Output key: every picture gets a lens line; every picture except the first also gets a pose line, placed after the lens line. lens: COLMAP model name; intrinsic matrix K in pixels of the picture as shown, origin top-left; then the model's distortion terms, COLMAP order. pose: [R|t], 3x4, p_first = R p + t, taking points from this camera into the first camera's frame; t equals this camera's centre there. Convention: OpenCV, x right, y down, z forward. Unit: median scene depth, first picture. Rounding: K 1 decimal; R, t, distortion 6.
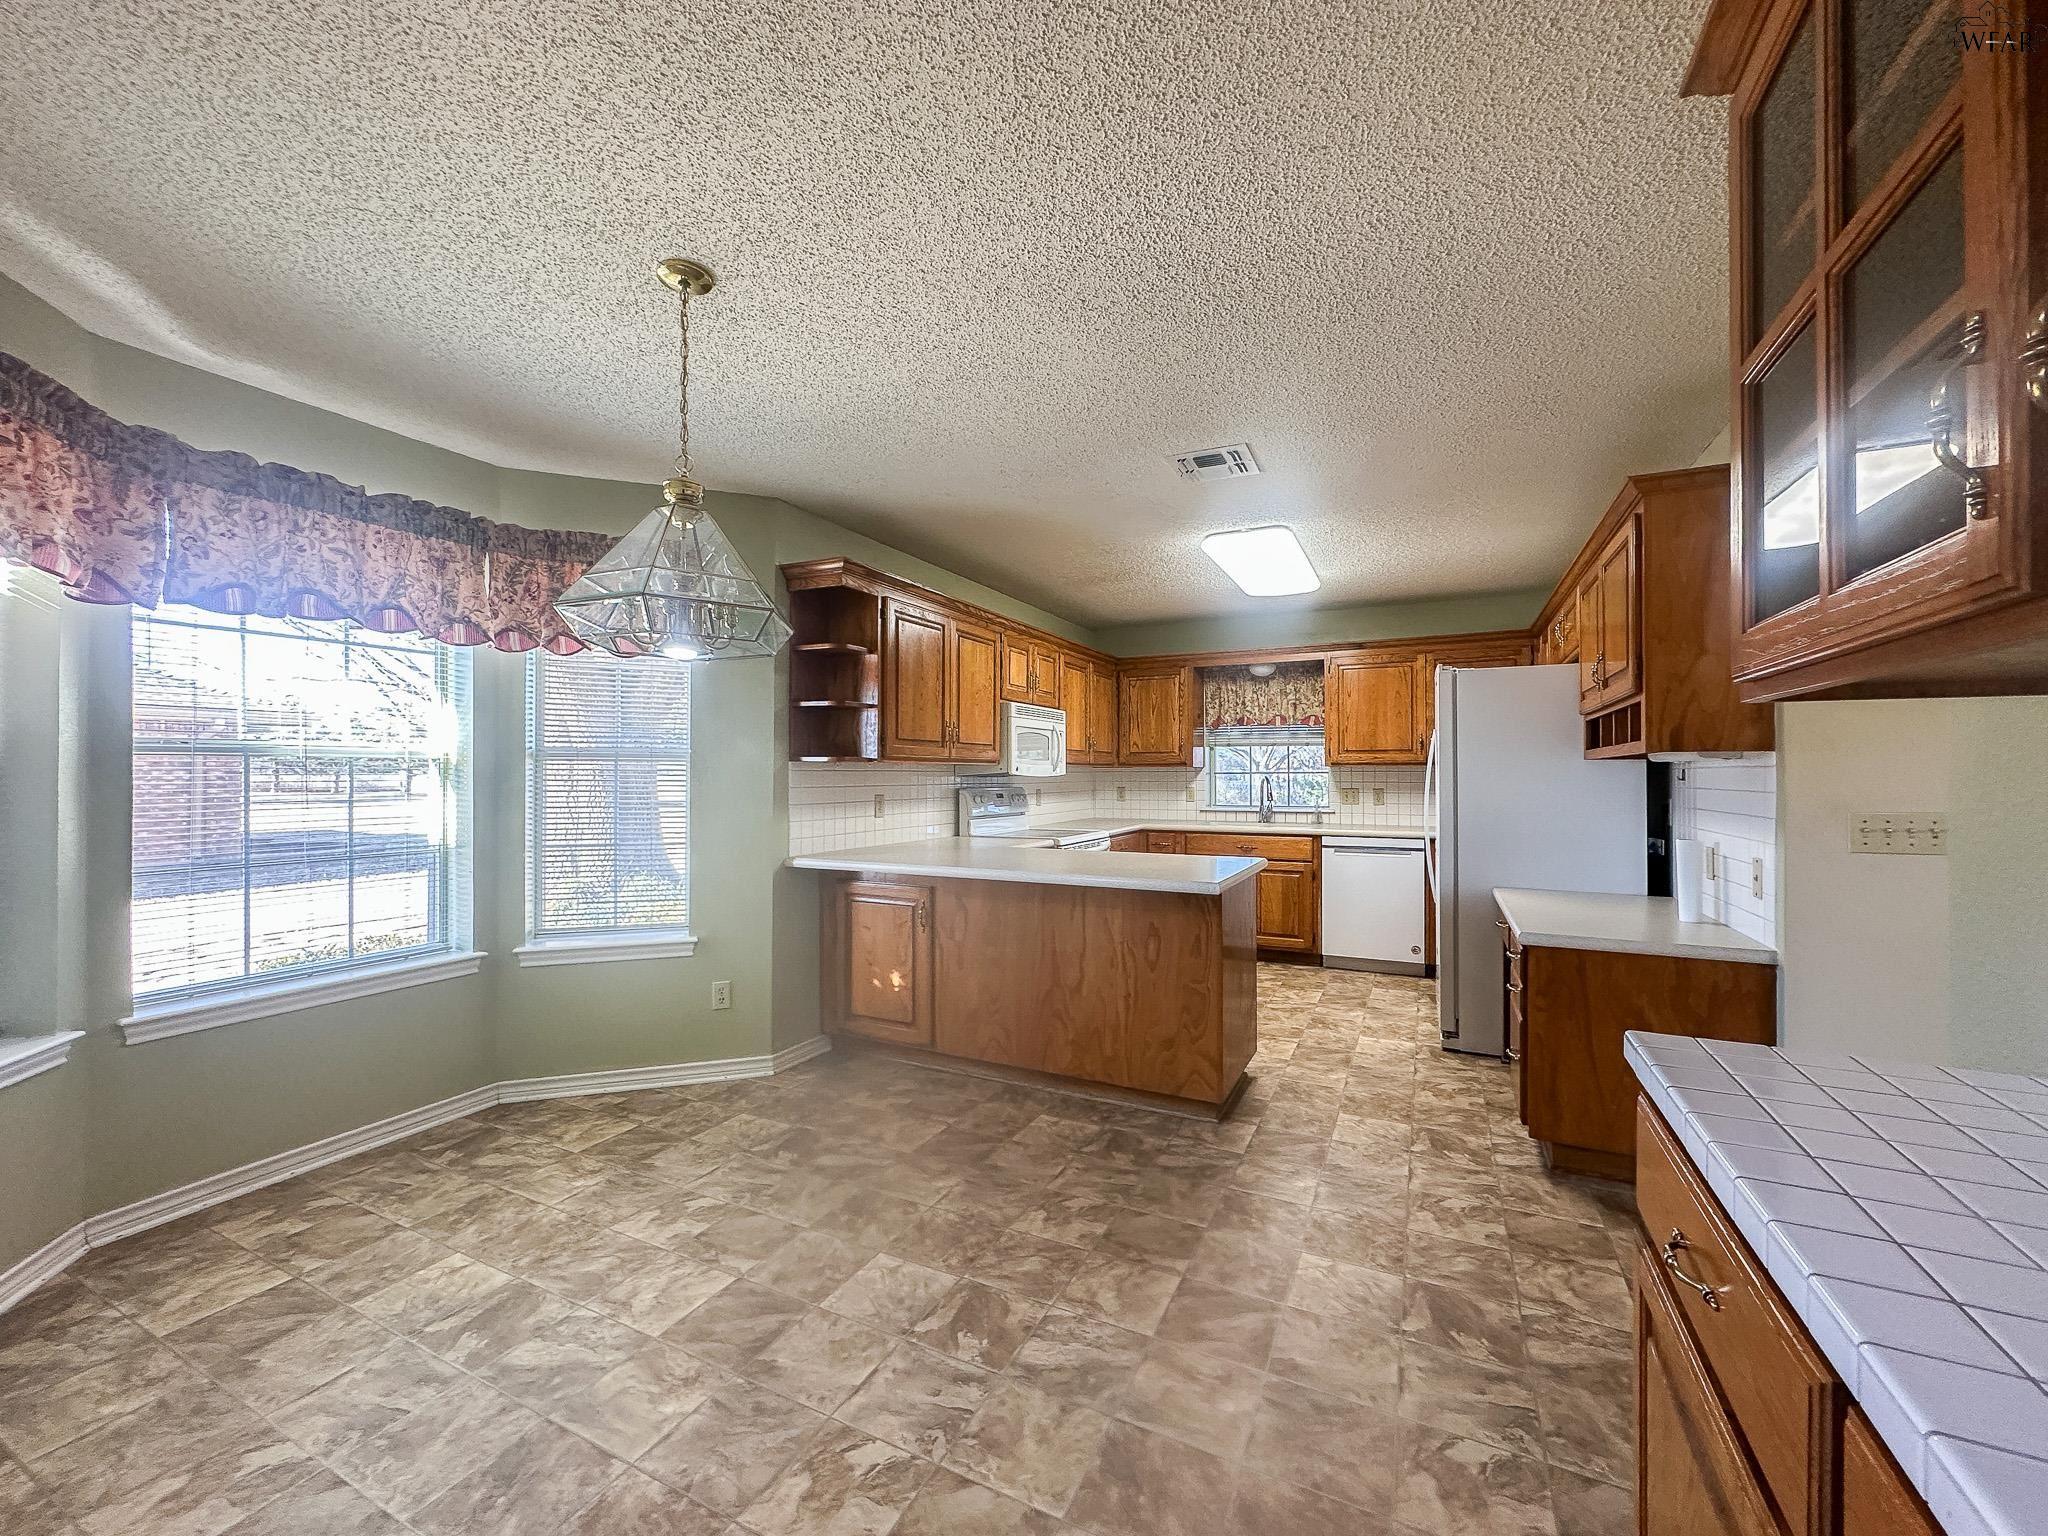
lens RADIAL K [[816.7, 0, 1034.8], [0, 816.7, 768.5], [0, 0, 1]] dist [-0.001547, -0.000001]
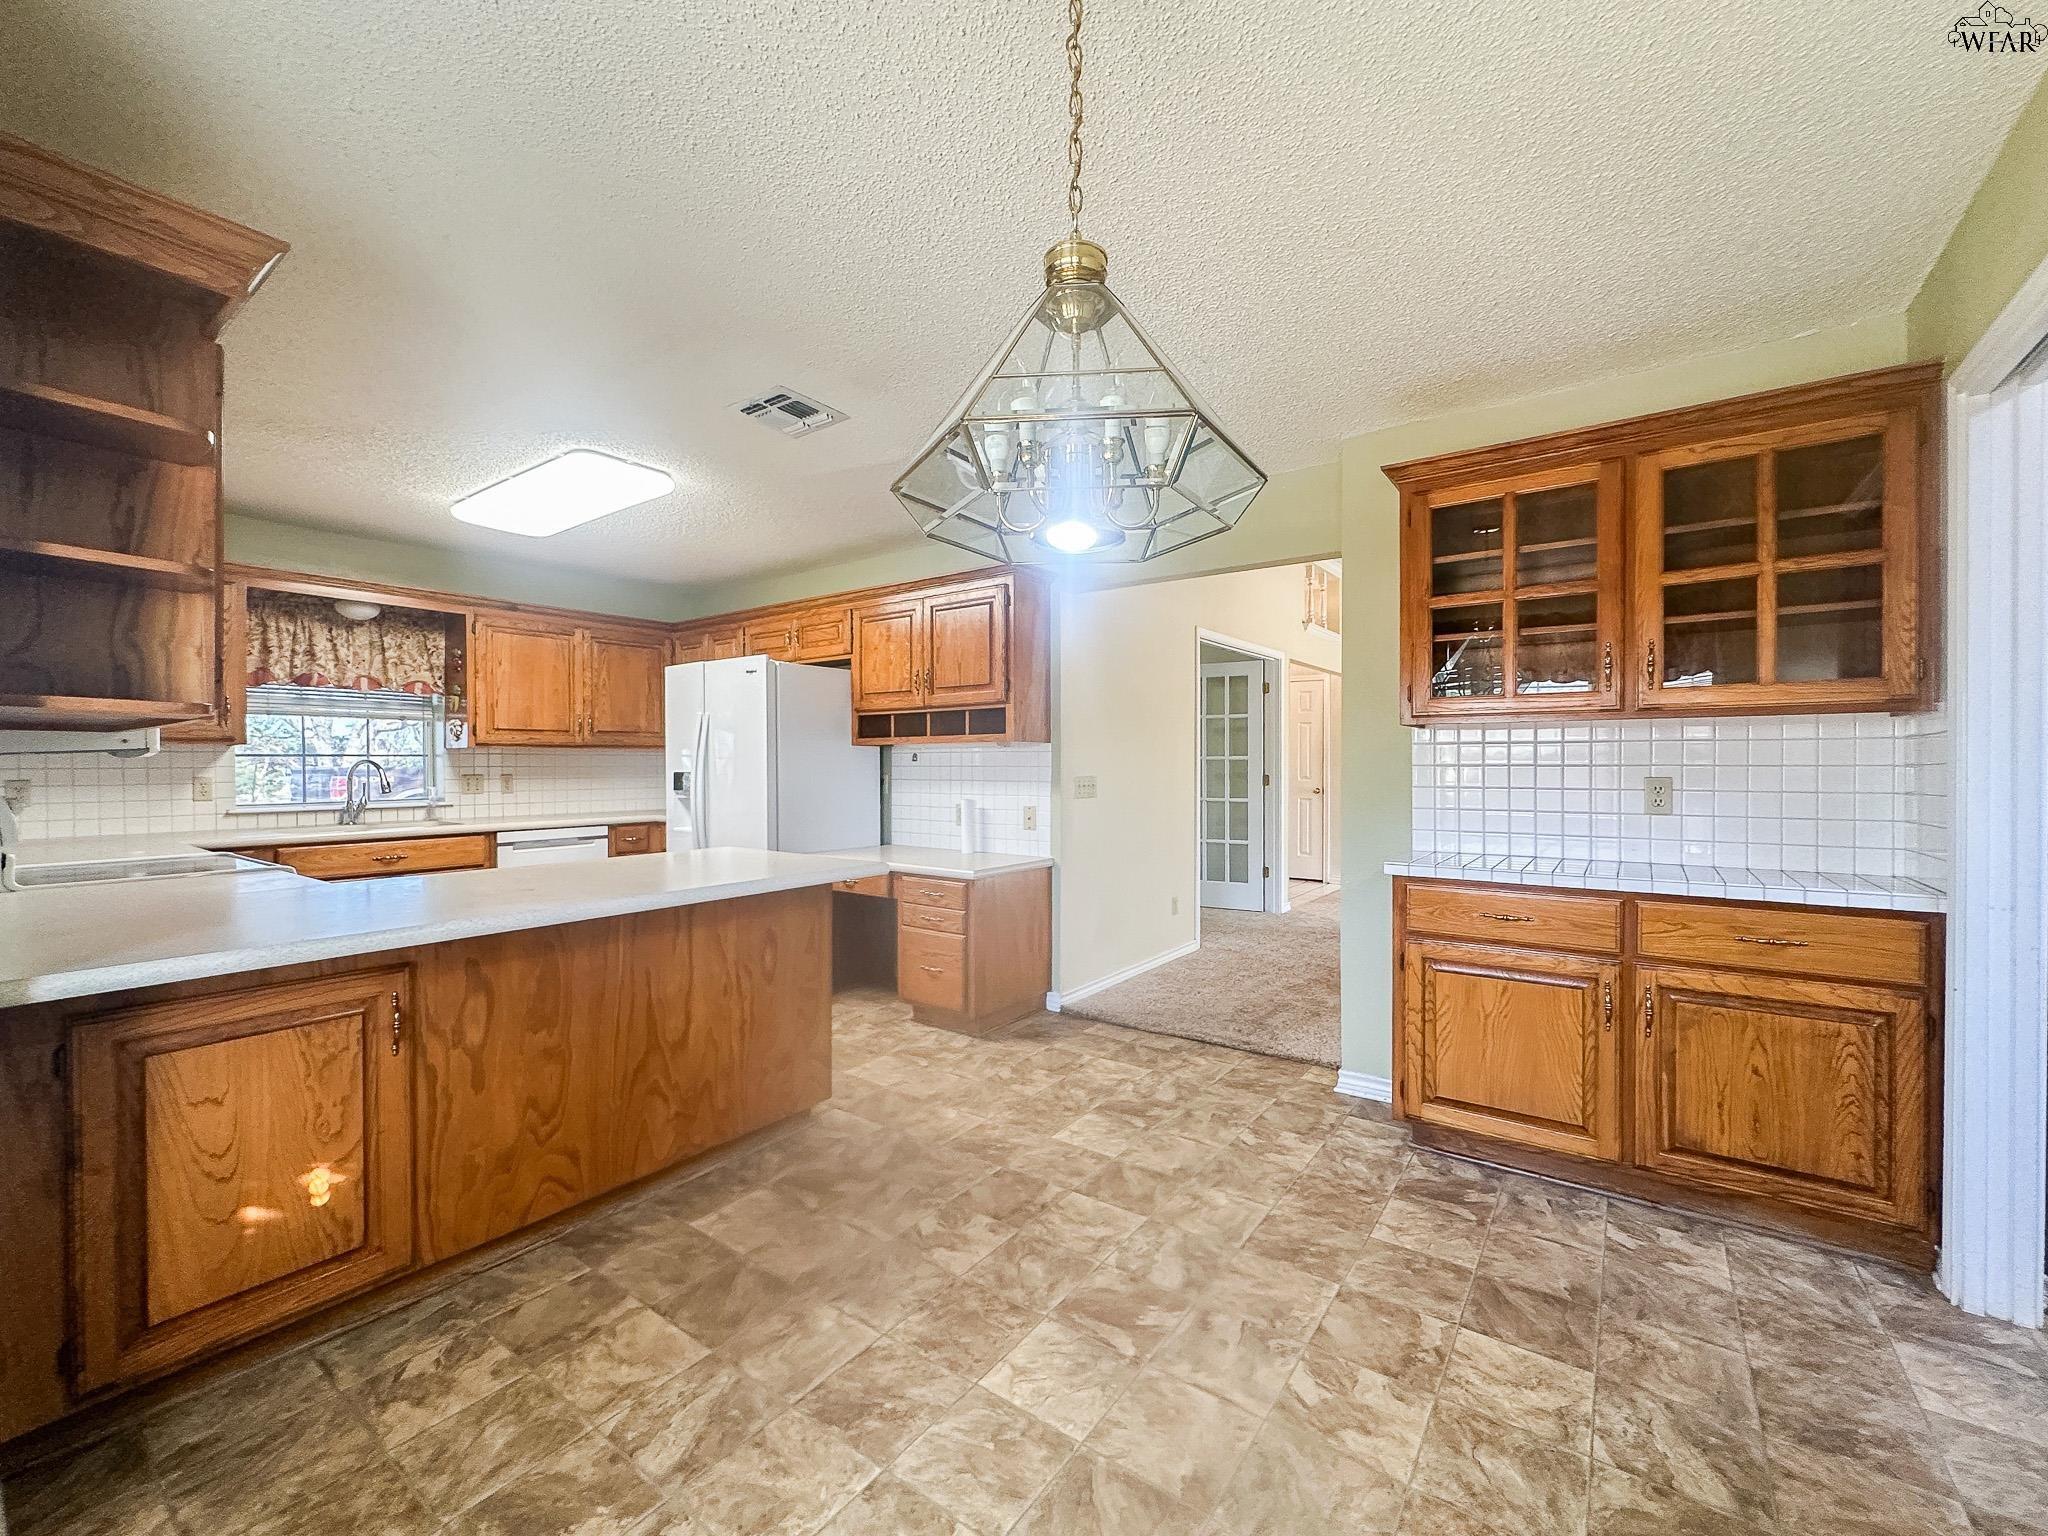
lens RADIAL K [[830.6, 0, 1024.0], [0, 830.6, 768.0], [0, 0, 1]] dist [-0.002470, -0.000307]
pose [[0.174916, -0.005920, 0.984566, -0.649869], [-0.006353, 0.999954, 0.007142, 0.015223], [-0.984563, -0.007504, 0.174871, 0.579752]]
